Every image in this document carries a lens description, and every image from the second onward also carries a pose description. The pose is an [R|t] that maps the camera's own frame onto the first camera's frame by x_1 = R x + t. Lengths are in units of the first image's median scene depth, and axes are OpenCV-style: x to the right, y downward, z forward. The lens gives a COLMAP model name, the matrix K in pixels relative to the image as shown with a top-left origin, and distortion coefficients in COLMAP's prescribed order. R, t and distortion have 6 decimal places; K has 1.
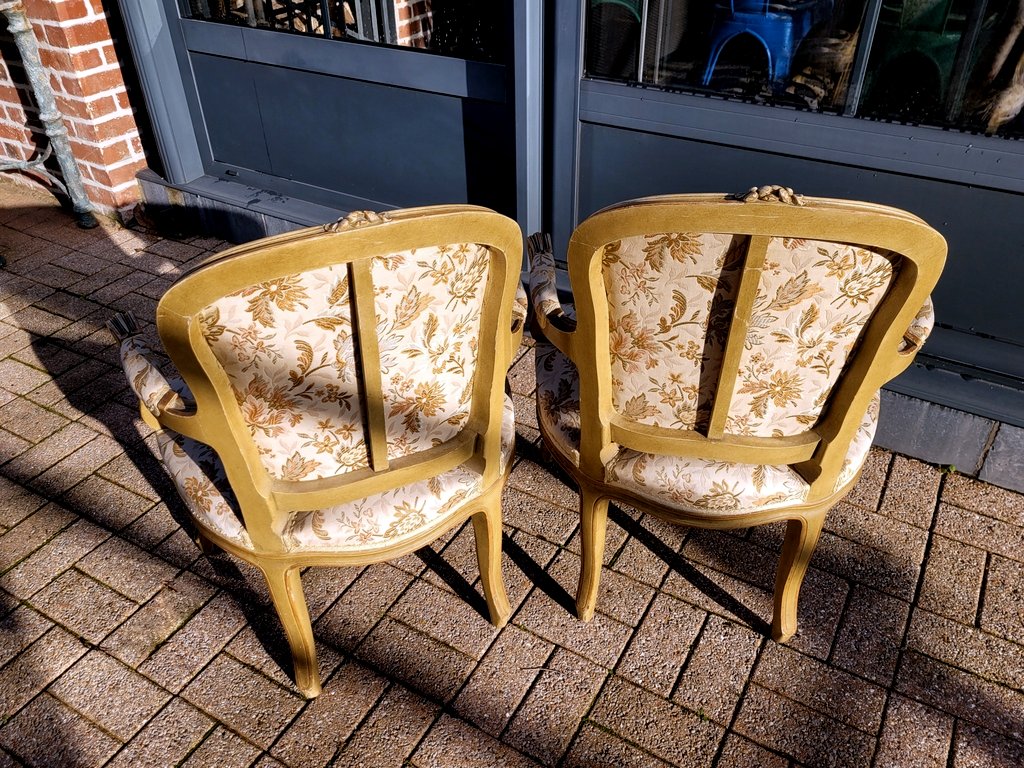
lens RADIAL K [[817.6, 0, 497.4], [0, 817.6, 385.9], [0, 0, 1]] dist [0.056755, -0.051107]
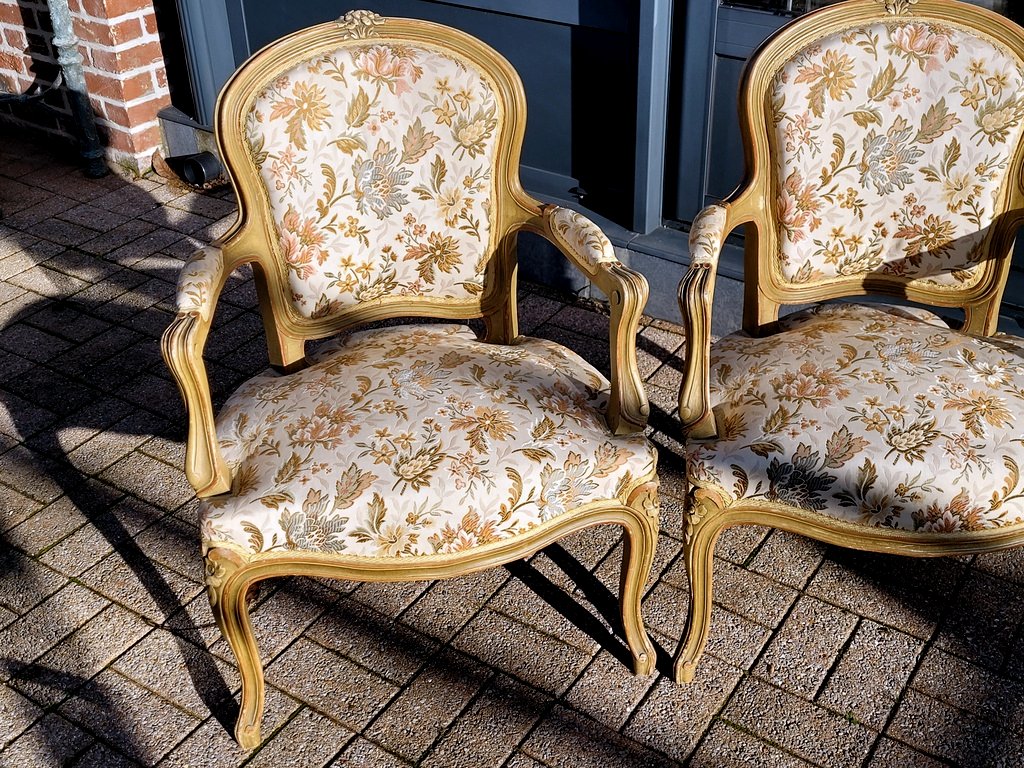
lens RADIAL K [[1179.8, 0, 510.2], [0, 1179.8, 367.4], [0, 0, 1]] dist [0.044702, 0.000000]
pose [[0.998583, 0.029631, -0.044203, -0.059646], [-0.032215, 0.997742, -0.058936, 0.096798], [0.042357, 0.060277, 0.997283, -0.256252]]
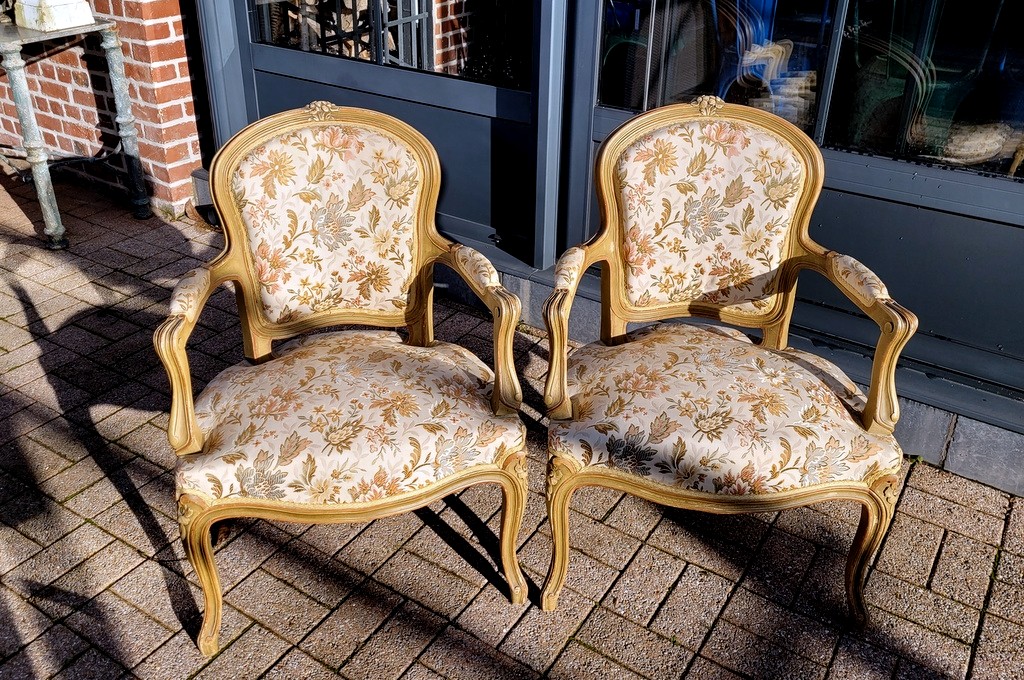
lens RADIAL K [[898.8, 0, 481.6], [0, 898.8, 279.3], [0, 0, 1]] dist [0.052368, -0.040512]
pose [[0.997923, 0.050705, -0.039722, 0.005063], [-0.056543, 0.984968, -0.163219, 0.107990], [0.030849, 0.165126, 0.985790, -0.281256]]
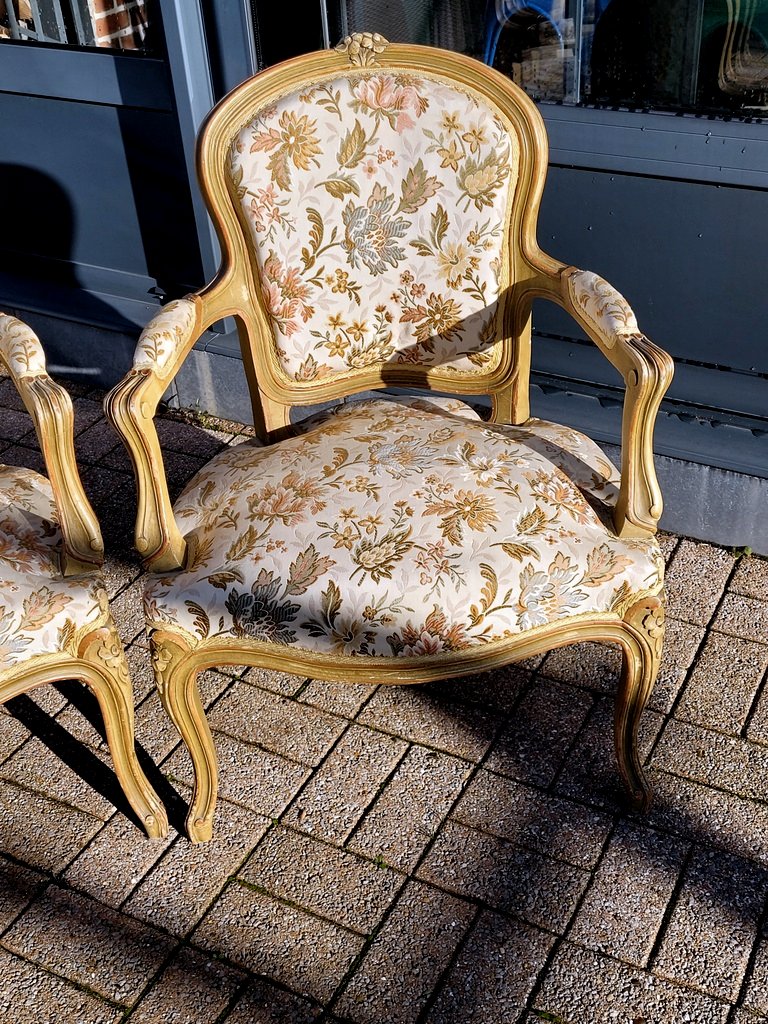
lens RADIAL K [[1179.8, 0, 393.3], [0, 1179.8, 515.2], [0, 0, 1]] dist [0.044702, 0.000000]
pose [[0.997965, -0.056093, 0.030323, 0.210381], [0.056606, 0.998263, -0.016345, 0.074429], [-0.029353, 0.018028, 0.999407, -0.118155]]
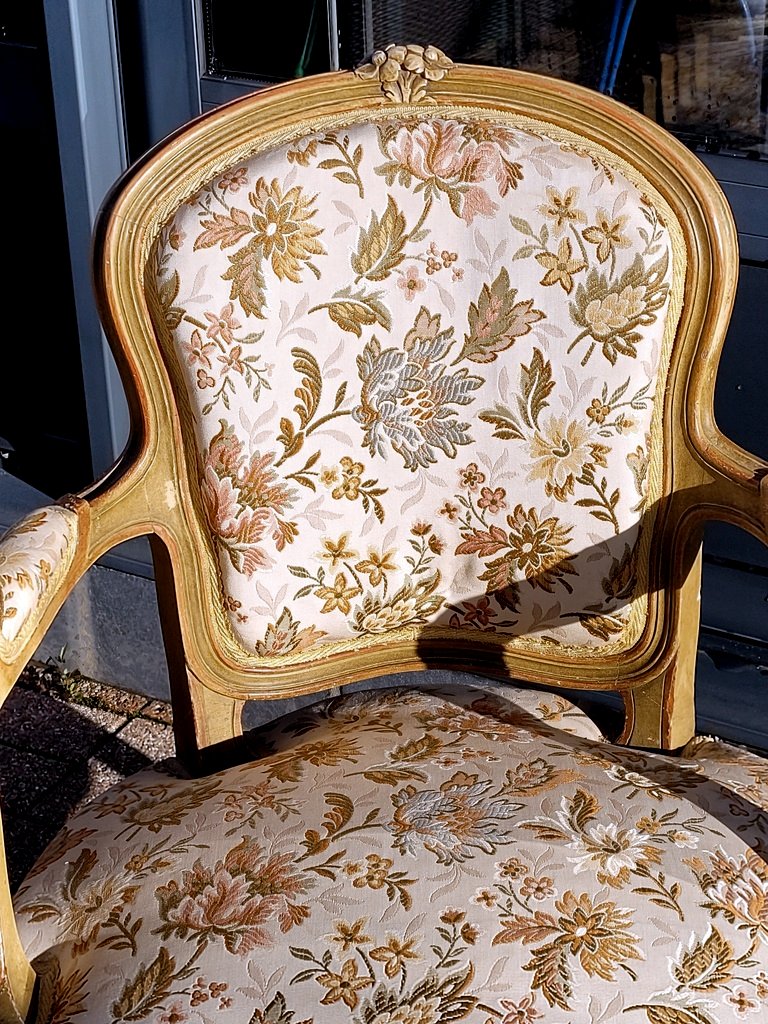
lens RADIAL K [[2214.3, 0, 393.8], [0, 2214.3, 503.5], [0, 0, 1]] dist [0.071939, 0.000000]
pose [[0.999397, -0.019728, 0.028571, 0.198747], [0.023832, 0.988199, -0.151307, 0.023050], [-0.025249, 0.151897, 0.988074, -0.117752]]
